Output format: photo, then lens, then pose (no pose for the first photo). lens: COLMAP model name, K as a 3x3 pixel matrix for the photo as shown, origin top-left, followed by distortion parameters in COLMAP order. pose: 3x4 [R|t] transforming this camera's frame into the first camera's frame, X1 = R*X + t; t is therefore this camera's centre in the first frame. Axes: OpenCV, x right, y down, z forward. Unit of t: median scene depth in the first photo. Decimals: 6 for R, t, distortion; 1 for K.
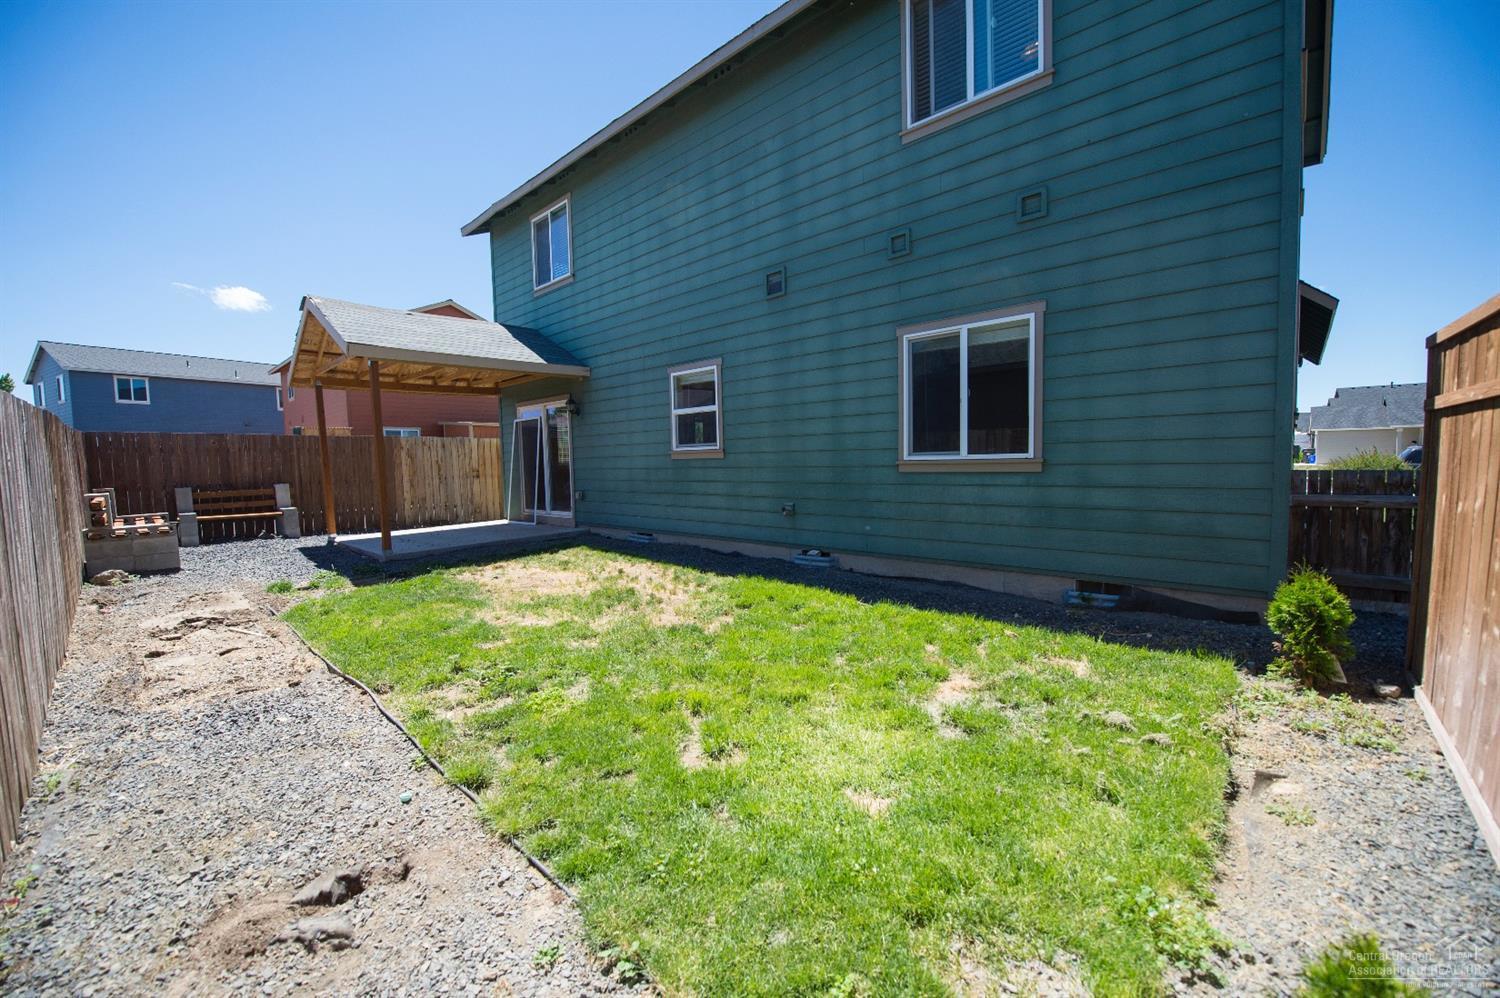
lens RADIAL K [[591.7, 0, 748.1], [0, 591.7, 504.2], [0, 0, 1]] dist [-0.013595, -0.000460]
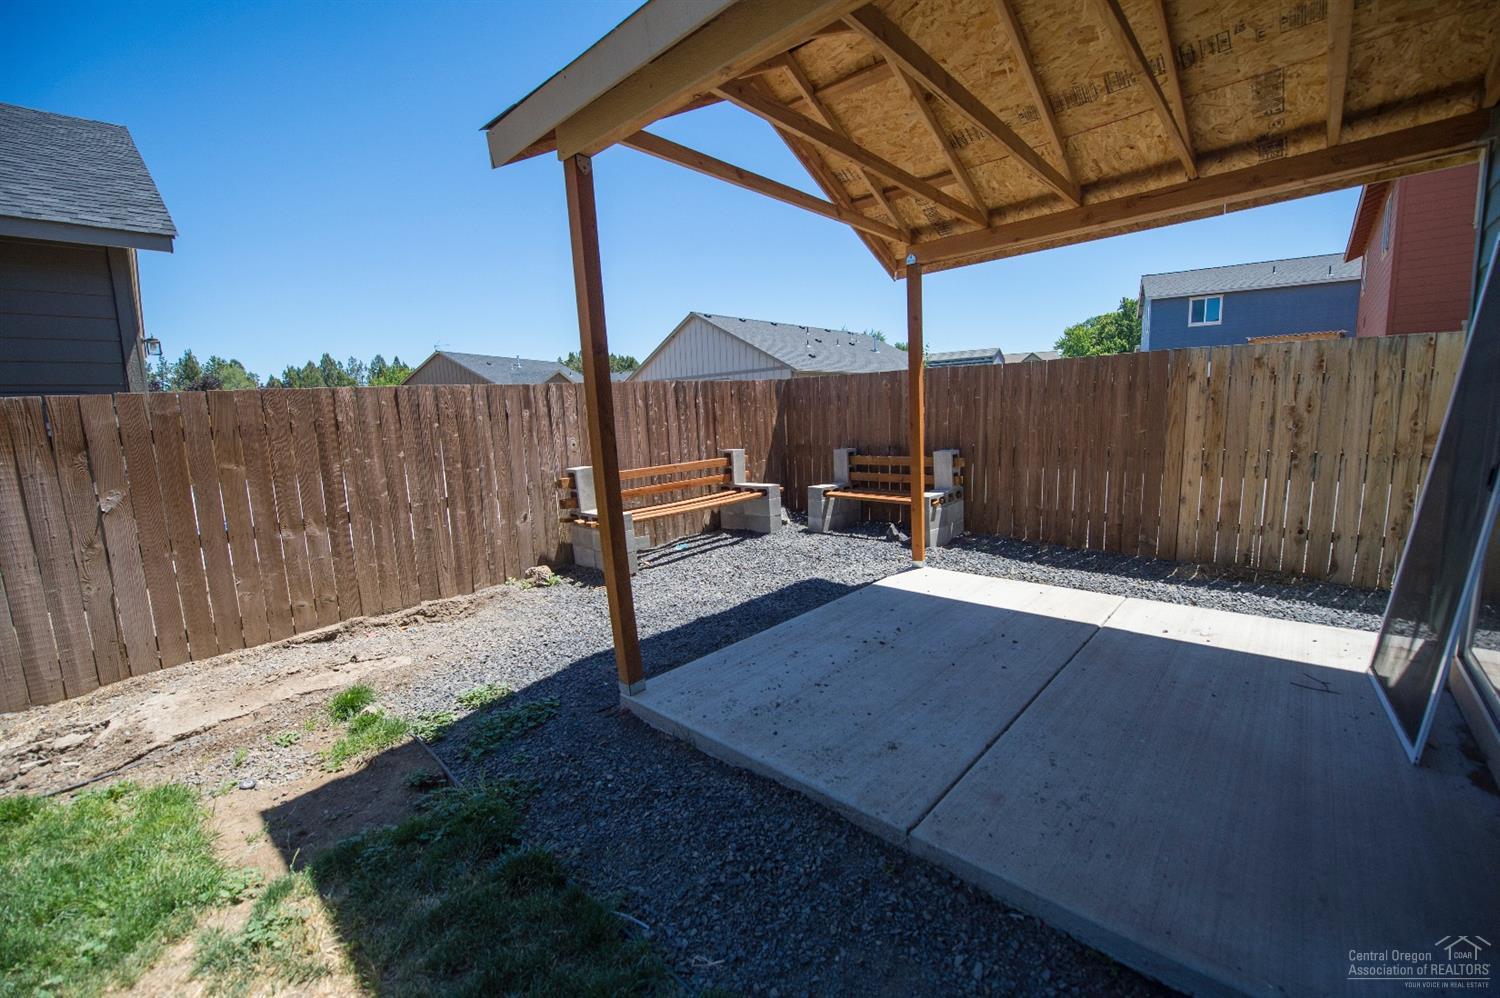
lens RADIAL K [[591.7, 0, 748.0], [0, 591.7, 495.1], [0, 0, 1]] dist [-0.013595, -0.000460]
pose [[-0.005525, 0.160014, -0.987099, -0.161153], [-0.035847, 0.986448, 0.160109, -0.064849], [0.999342, 0.036269, 0.000286, 0.659825]]
